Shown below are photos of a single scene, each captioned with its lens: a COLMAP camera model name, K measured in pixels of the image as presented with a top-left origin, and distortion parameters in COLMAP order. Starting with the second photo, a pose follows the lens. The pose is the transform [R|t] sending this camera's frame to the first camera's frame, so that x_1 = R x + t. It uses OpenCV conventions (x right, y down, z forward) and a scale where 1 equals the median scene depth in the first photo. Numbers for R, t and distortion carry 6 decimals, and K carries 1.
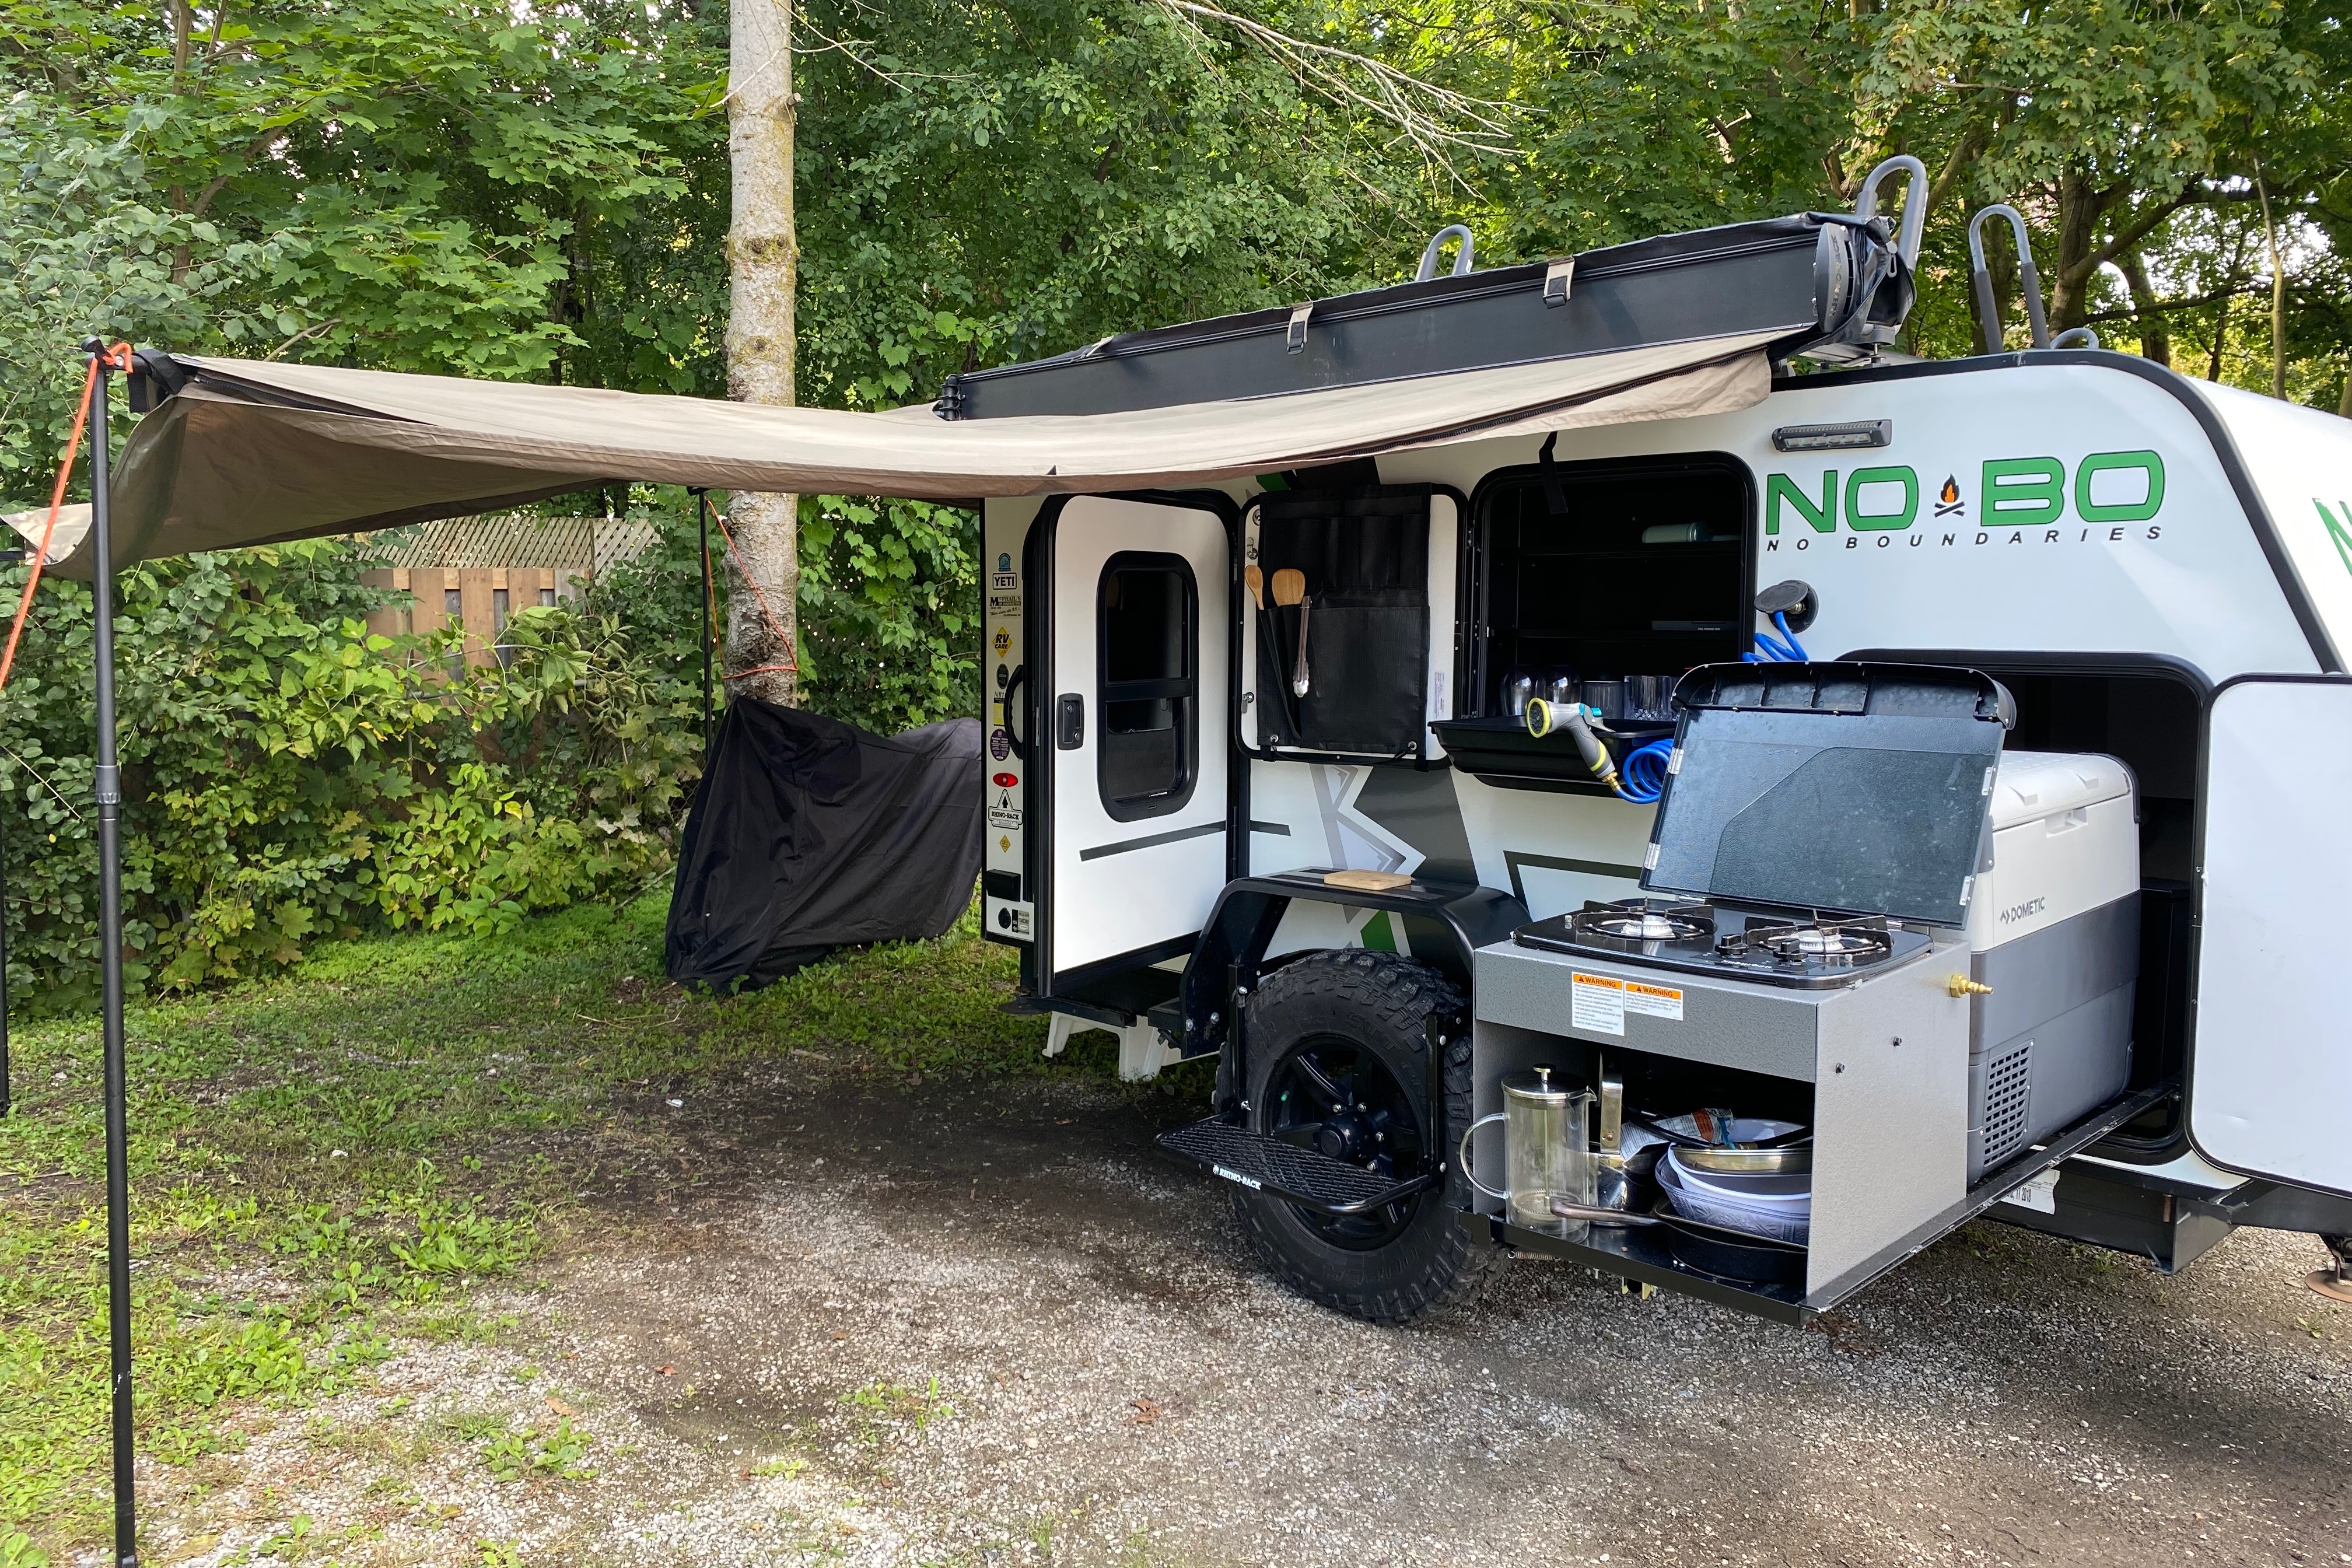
lens RADIAL K [[1787.7, 0, 1178.7], [0, 1787.7, 745.5], [0, 0, 1]] dist [0.103575, -0.192043]
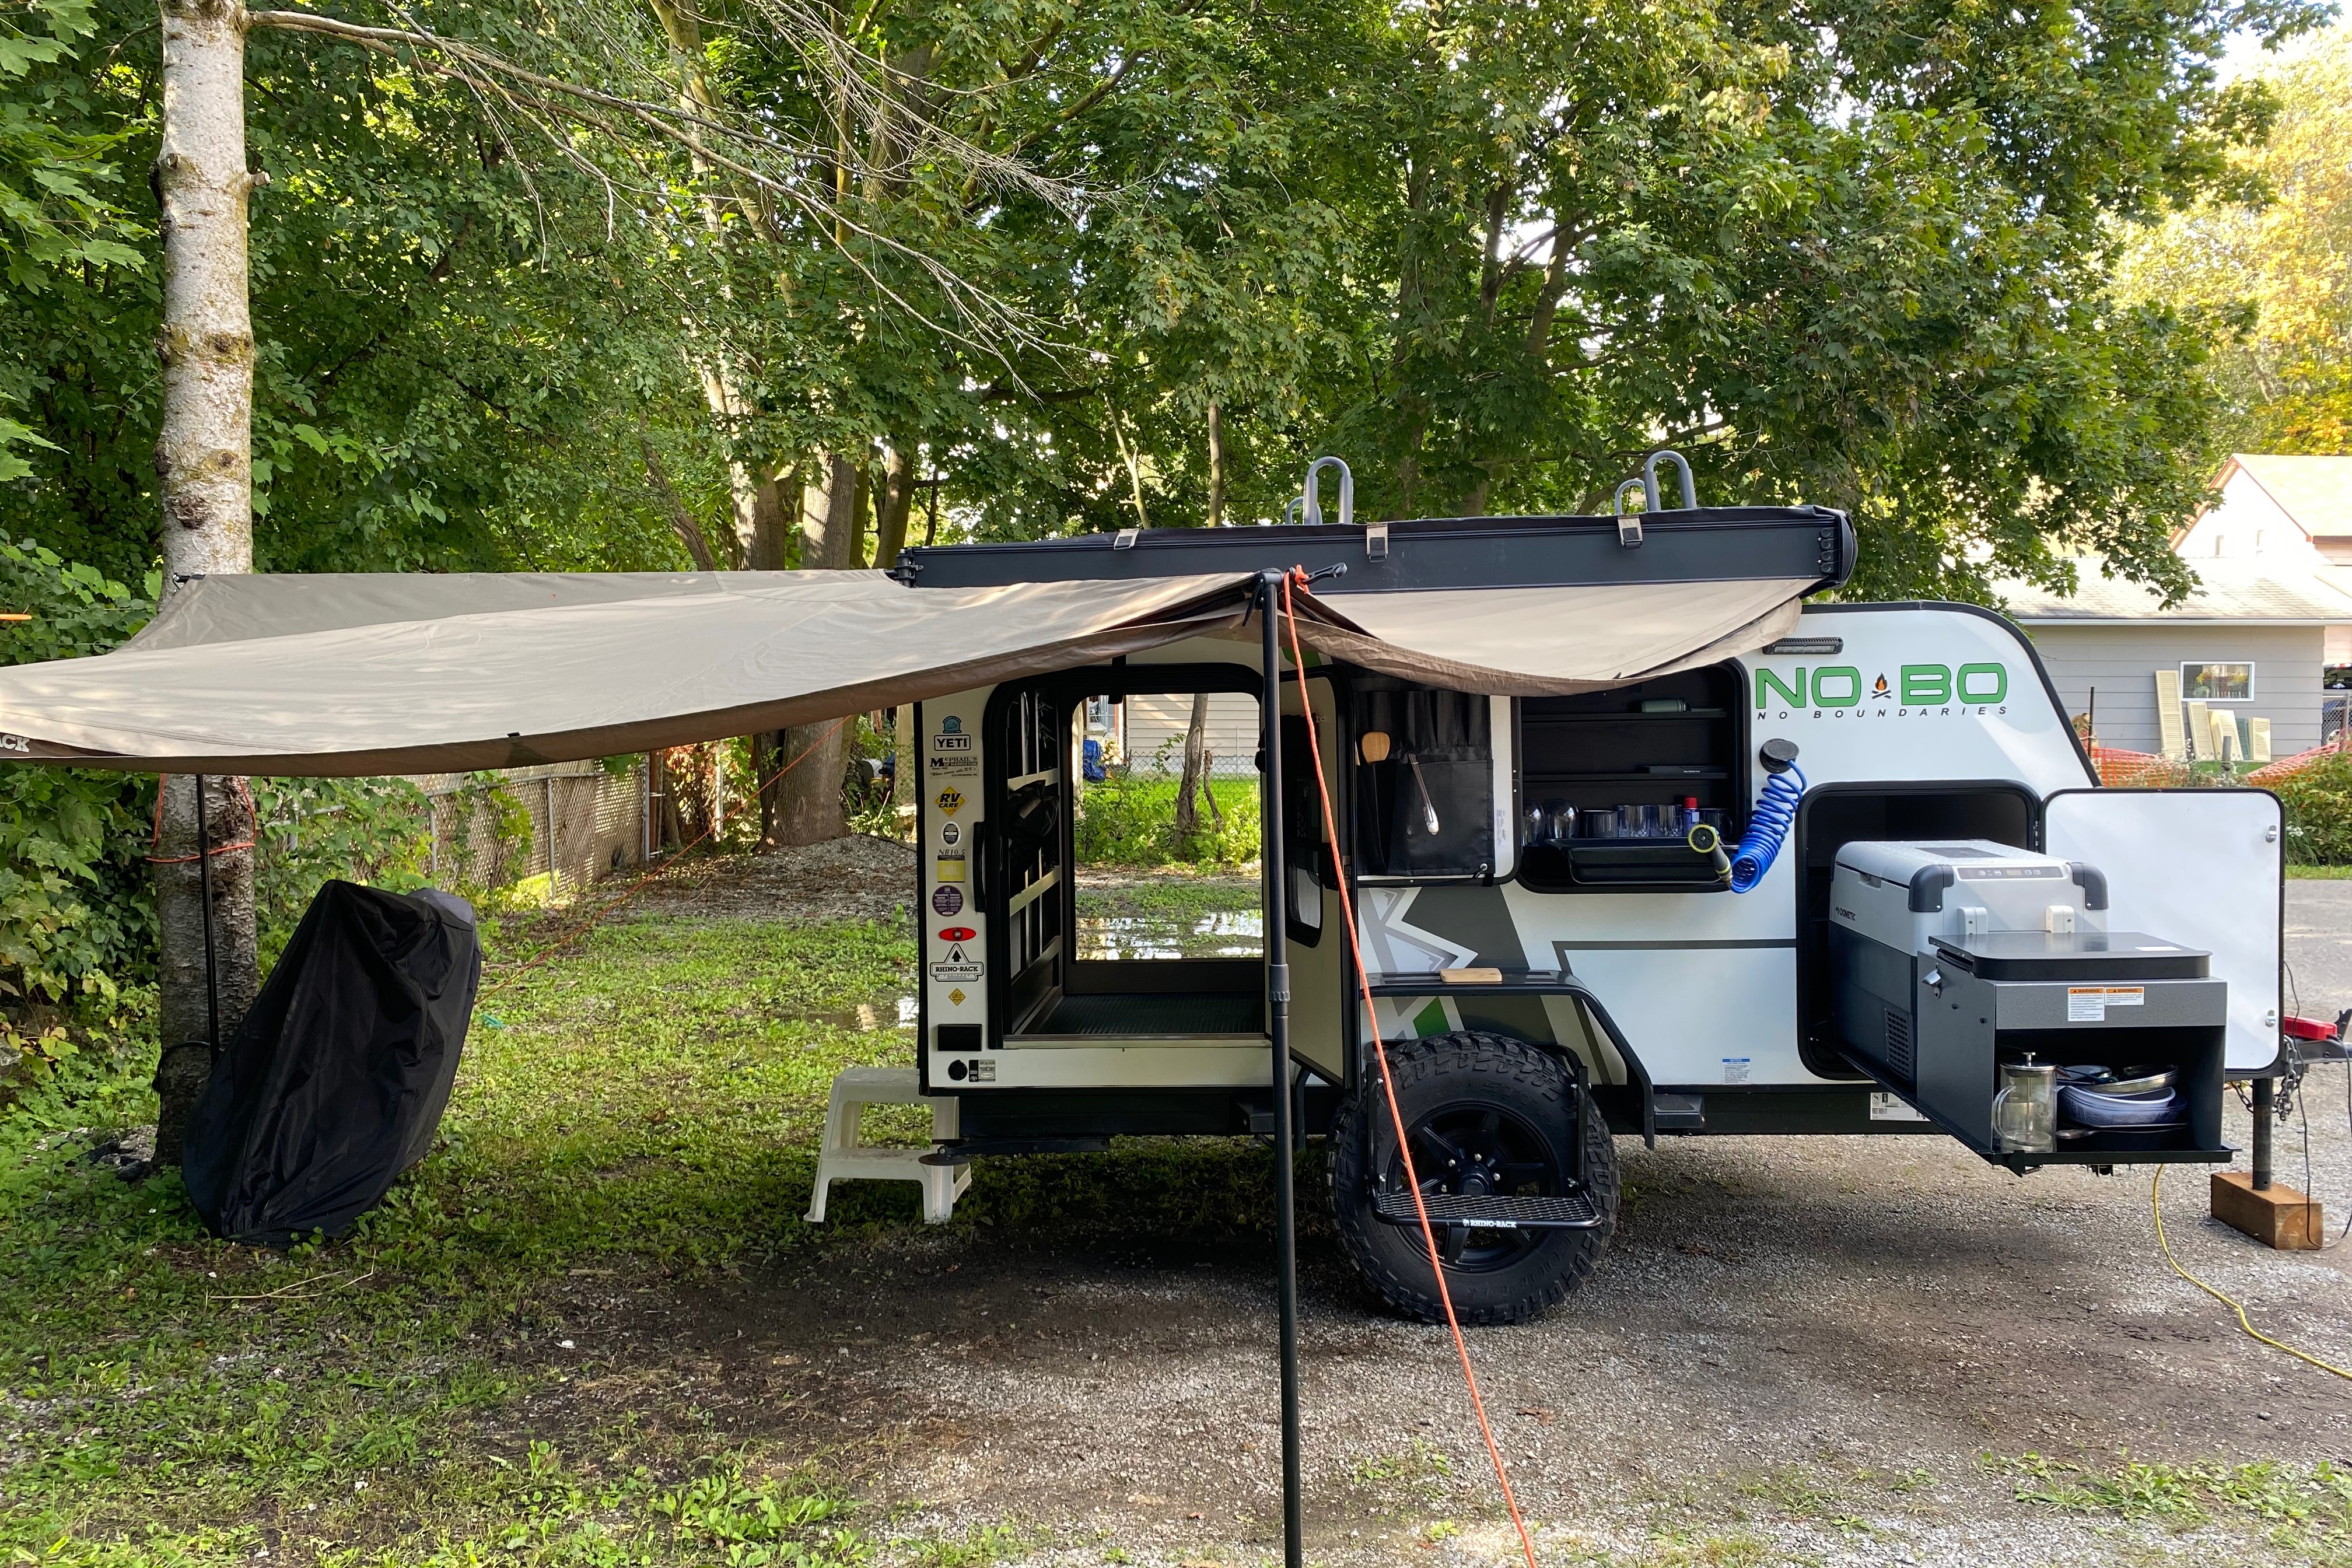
lens RADIAL K [[1787.7, 0, 1178.7], [0, 1787.7, 745.5], [0, 0, 1]] dist [0.103575, -0.192043]
pose [[0.738811, -0.025618, 0.673426, -0.919128], [0.069334, 0.996864, -0.038144, -0.054385], [-0.670337, 0.074873, 0.738270, 0.187842]]
